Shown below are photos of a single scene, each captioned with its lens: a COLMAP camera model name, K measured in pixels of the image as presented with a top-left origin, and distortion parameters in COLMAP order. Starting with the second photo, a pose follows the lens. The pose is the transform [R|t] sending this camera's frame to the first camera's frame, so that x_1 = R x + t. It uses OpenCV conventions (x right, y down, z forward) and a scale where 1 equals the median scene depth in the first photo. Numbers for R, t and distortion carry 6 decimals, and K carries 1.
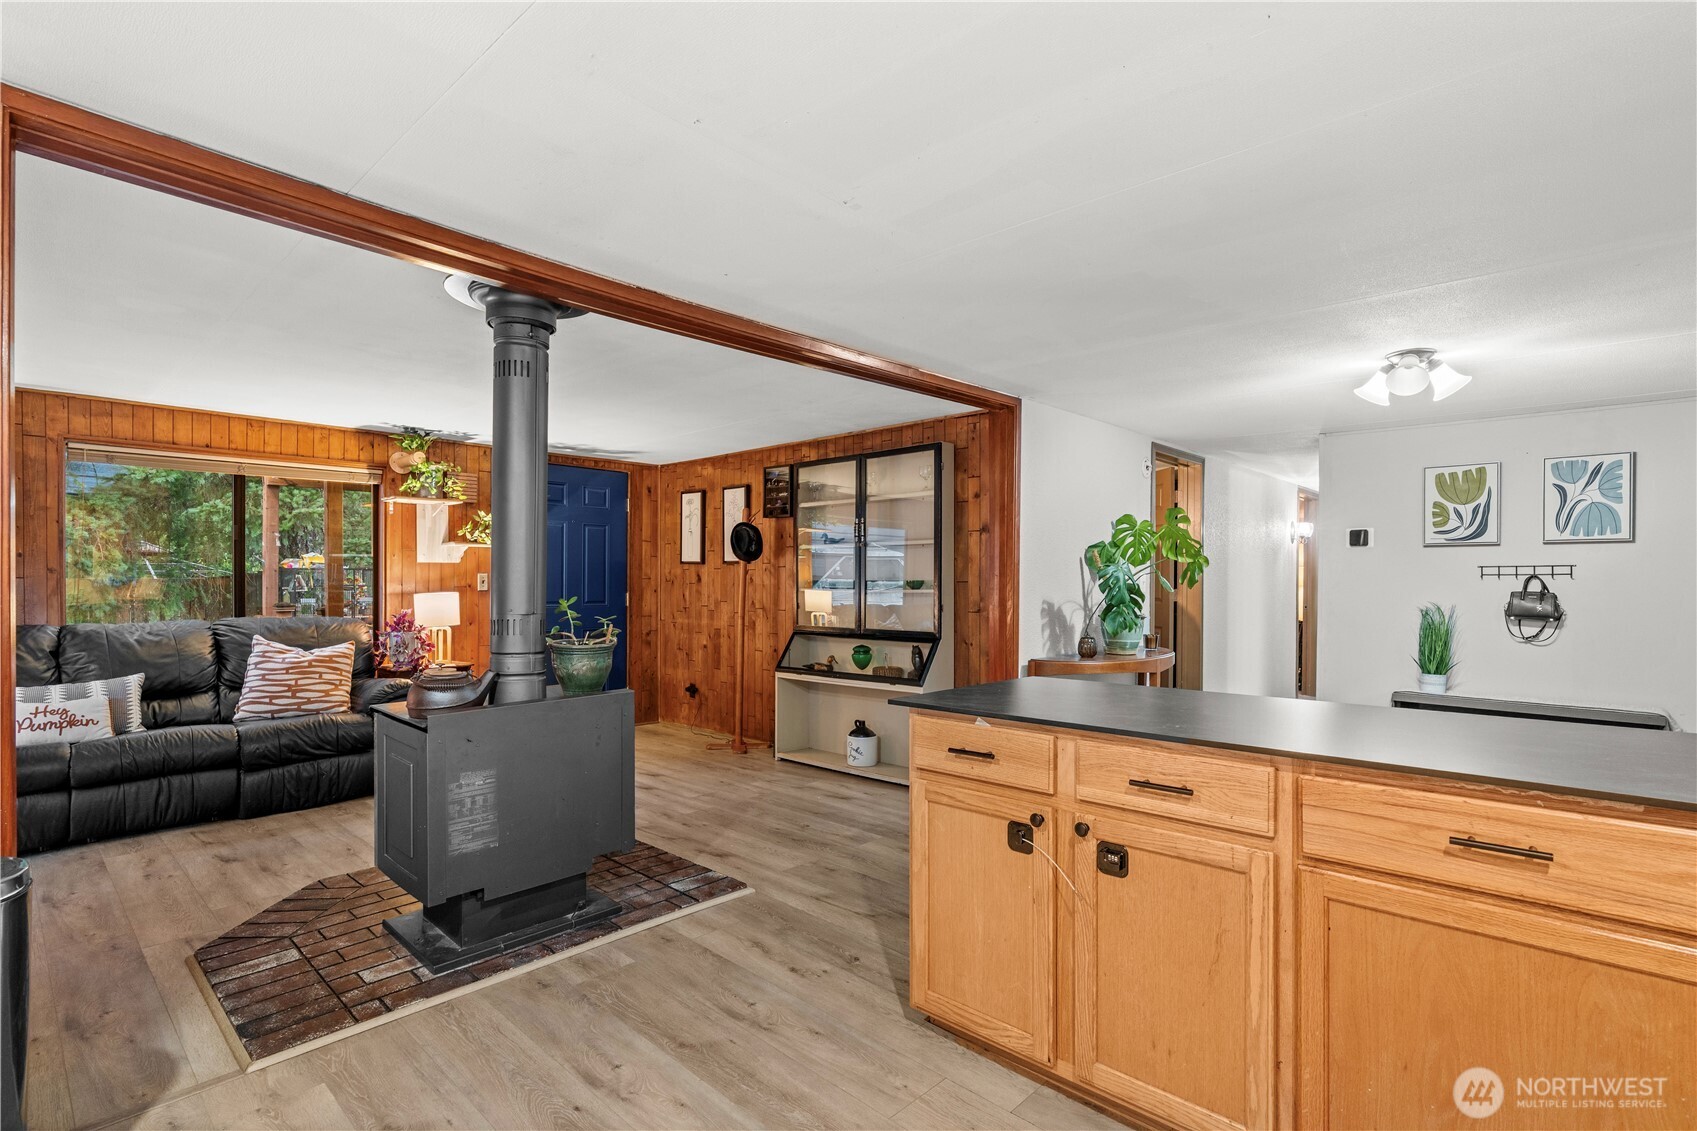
lens RADIAL K [[814.4, 0, 863.8], [0, 814.4, 580.4], [0, 0, 1]] dist [-0.005857, 0.004628]
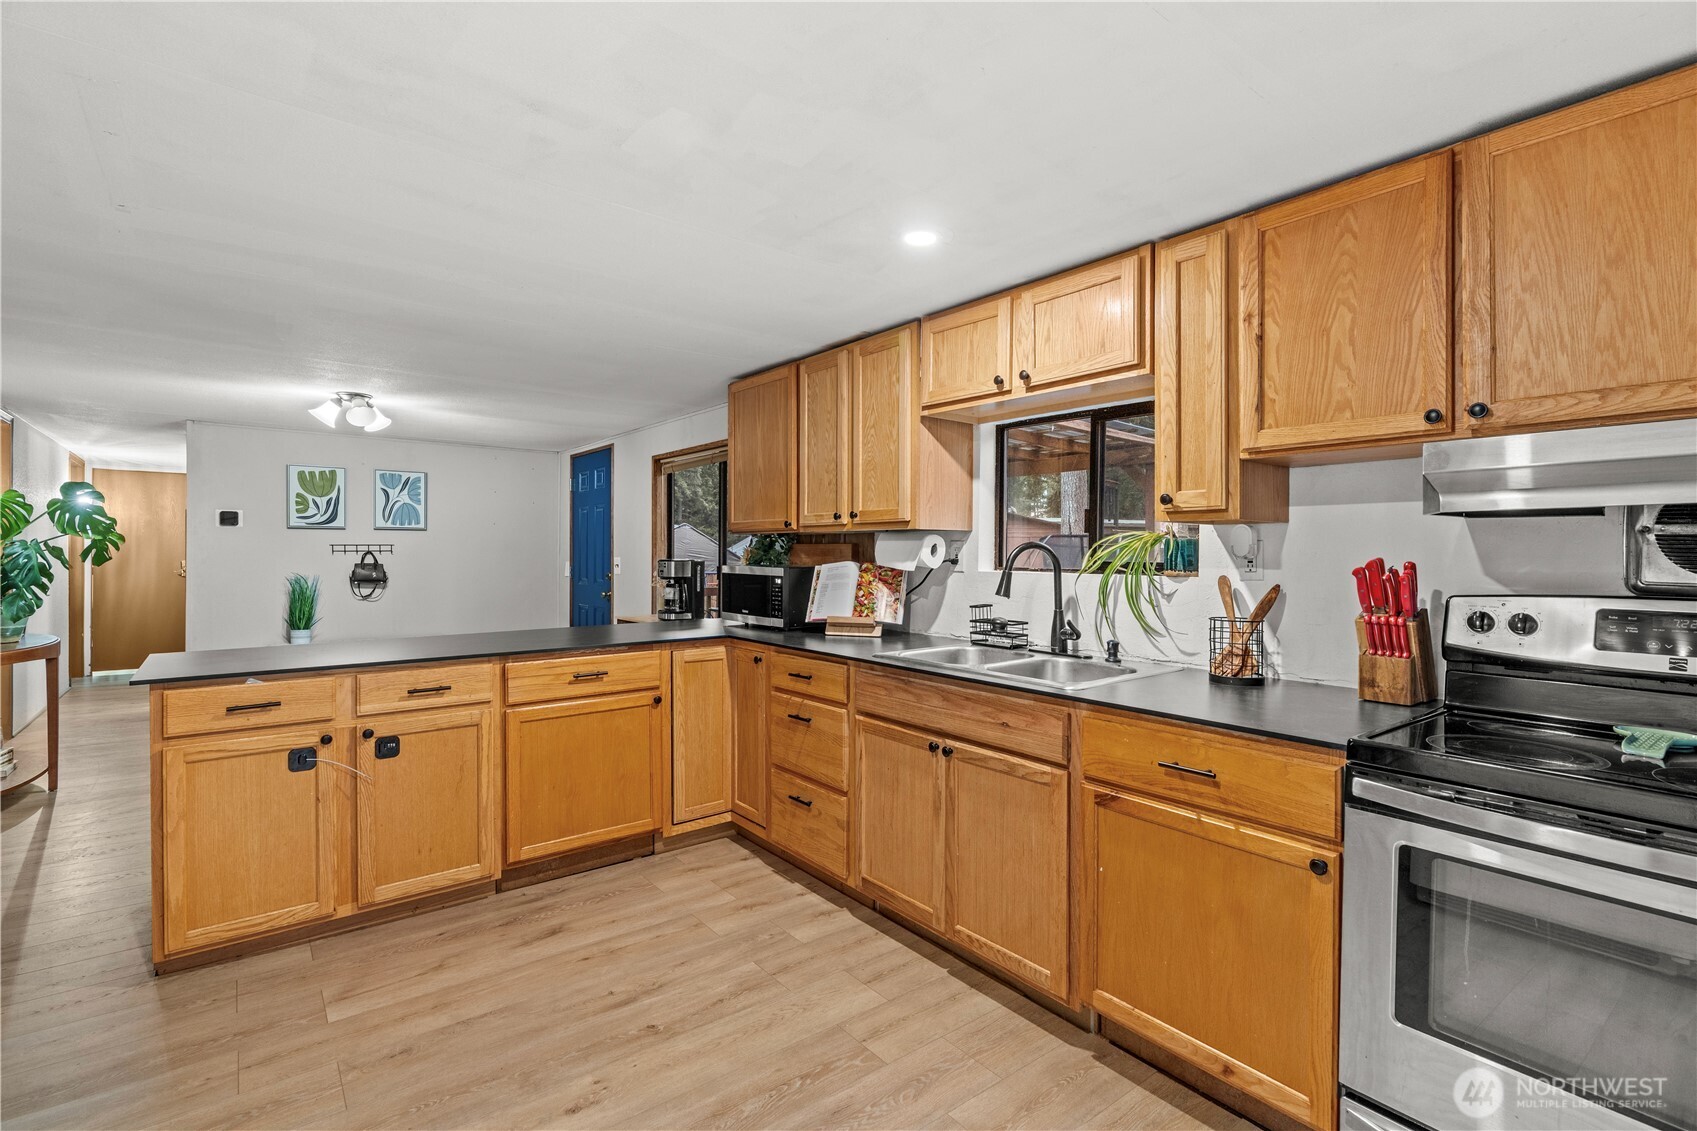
lens RADIAL K [[791.6, 0, 857.5], [0, 791.6, 555.3], [0, 0, 1]] dist [-0.004666, 0.004647]
pose [[0.148771, -0.007262, 0.988845, -0.401160], [-0.002009, 0.999969, 0.007646, -0.012298], [-0.988870, -0.003124, 0.148751, -0.036846]]
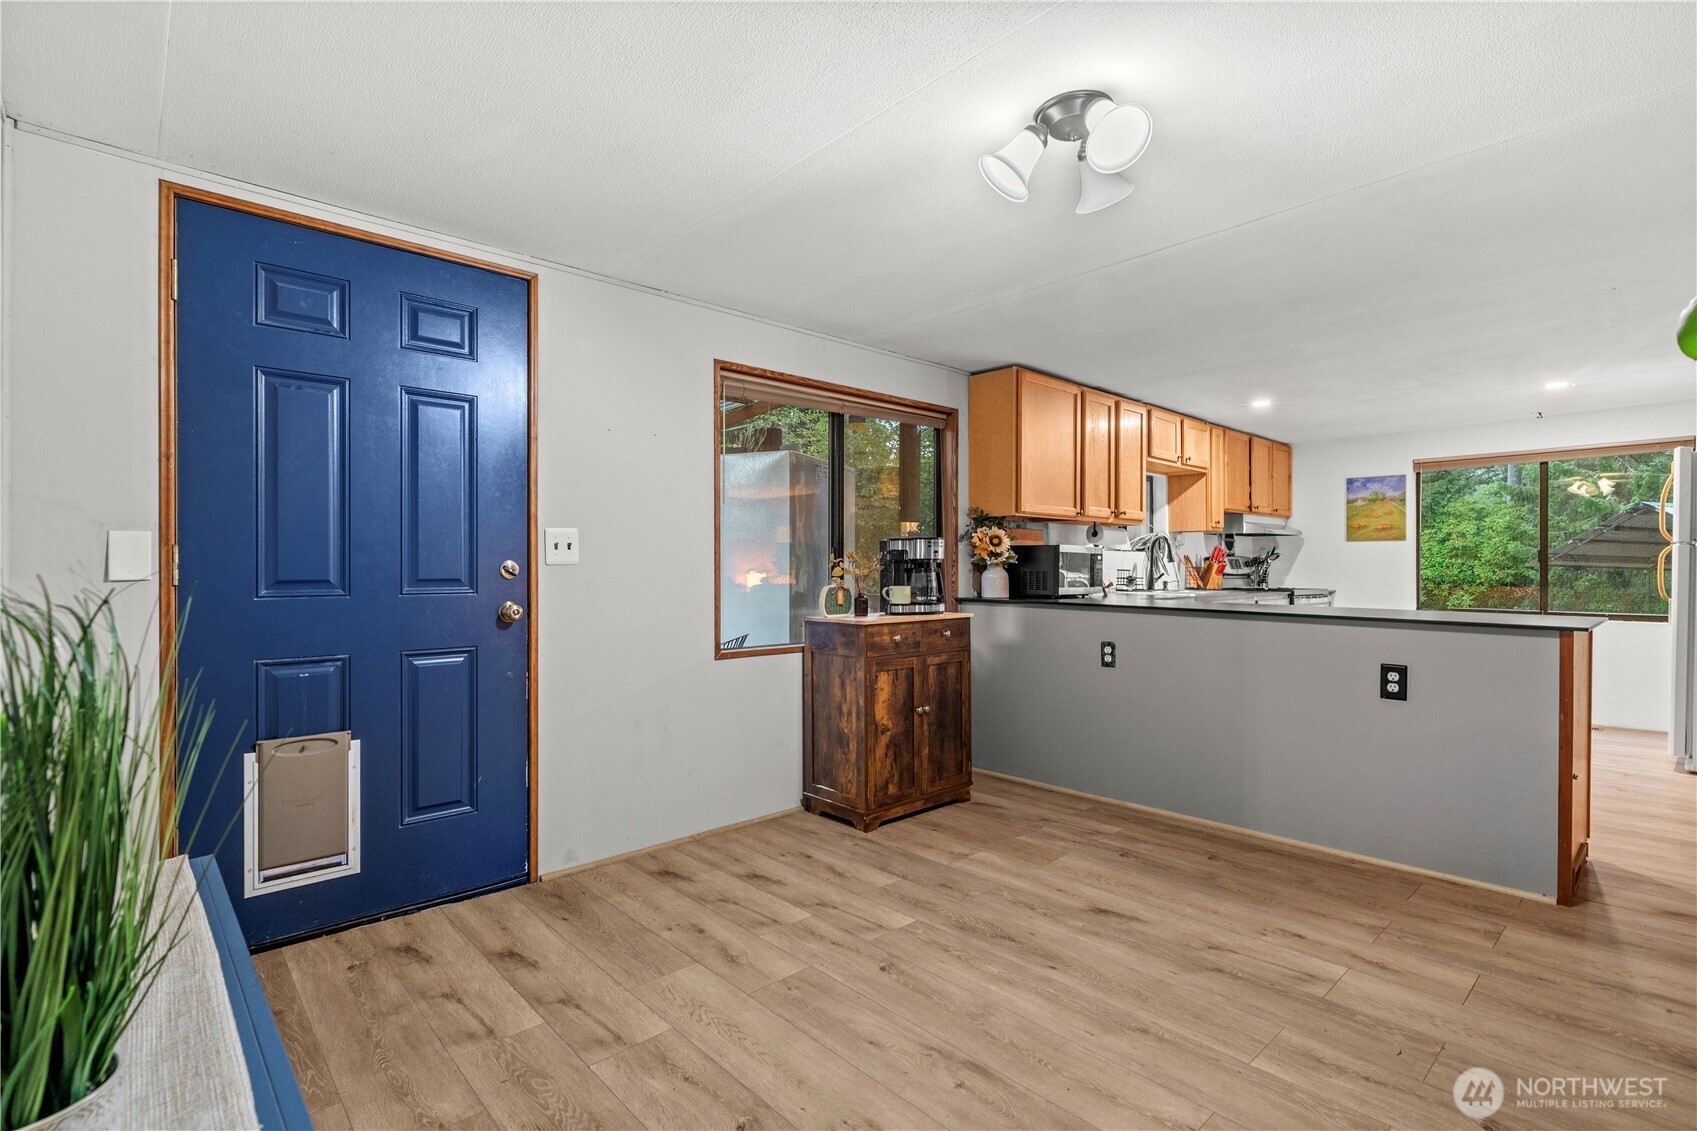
lens RADIAL K [[791.6, 0, 858.5], [0, 791.6, 575.7], [0, 0, 1]] dist [-0.004666, 0.004647]
pose [[-0.997359, -0.006063, 0.072381, 0.584750], [-0.005179, 0.999910, 0.012404, 0.031005], [-0.072450, 0.011997, -0.997300, 1.172194]]
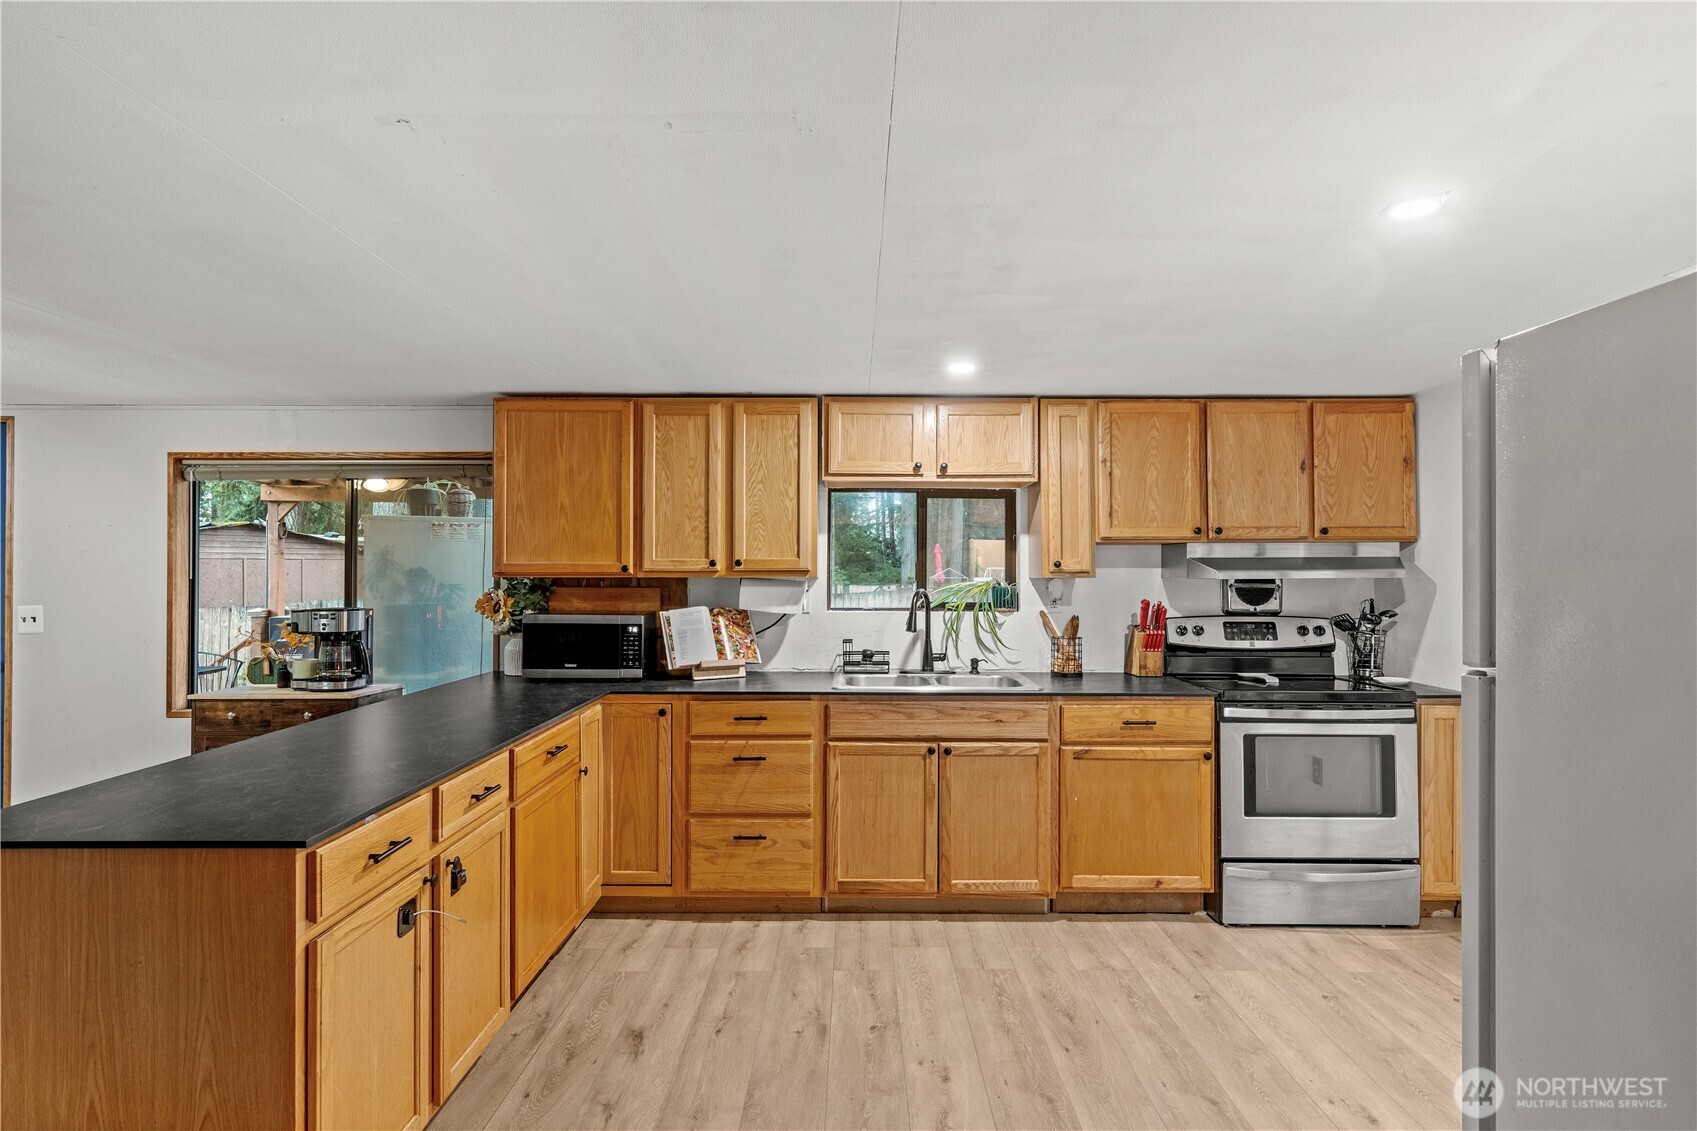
lens RADIAL K [[871.6, 0, 858.6], [0, 871.6, 563.6], [0, 0, 1]] dist [-0.005528, 0.003908]
pose [[-0.684091, 0.004787, 0.729381, -0.379481], [-0.002607, 0.999956, -0.009009, -0.035338], [-0.729392, -0.008065, -0.684048, 0.555068]]
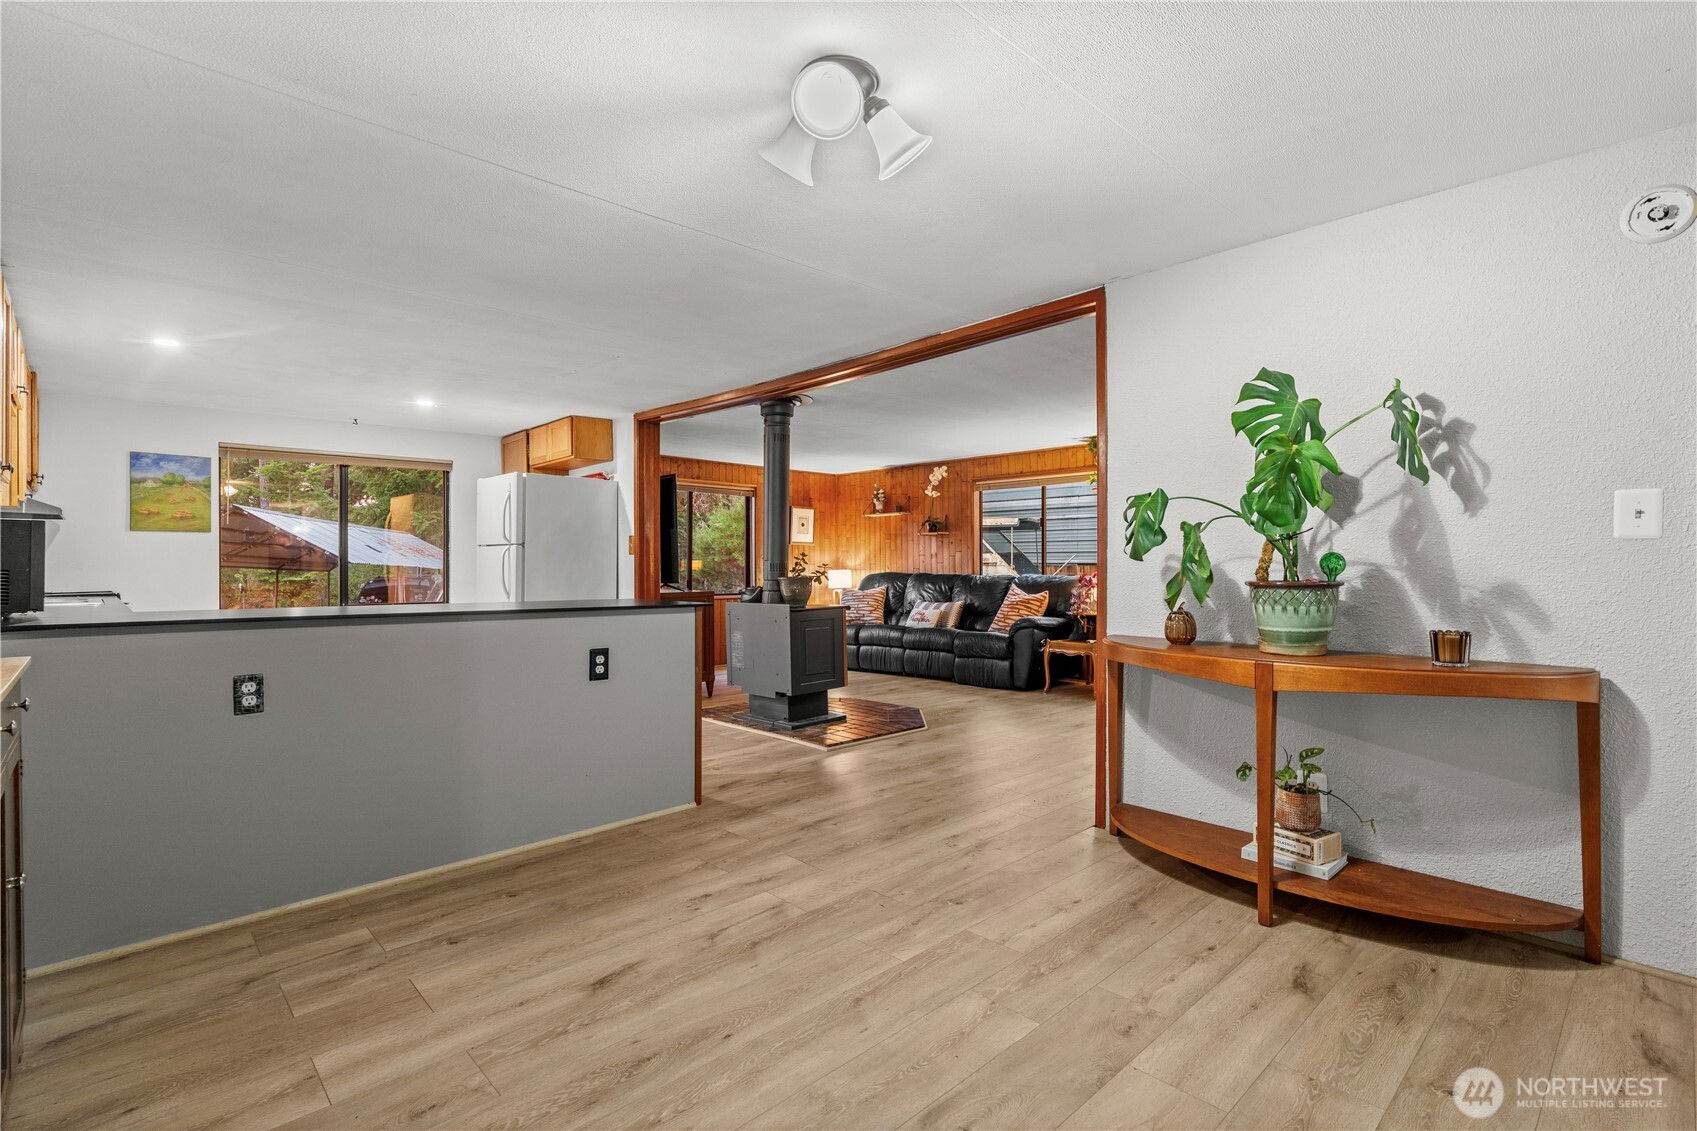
lens RADIAL K [[791.6, 0, 858.9], [0, 791.6, 576.1], [0, 0, 1]] dist [-0.004666, 0.004647]
pose [[-0.056225, 0.010006, -0.998368, 0.891450], [-0.000211, 0.999950, 0.010034, 0.035867], [0.998418, 0.000774, -0.056220, 0.782398]]
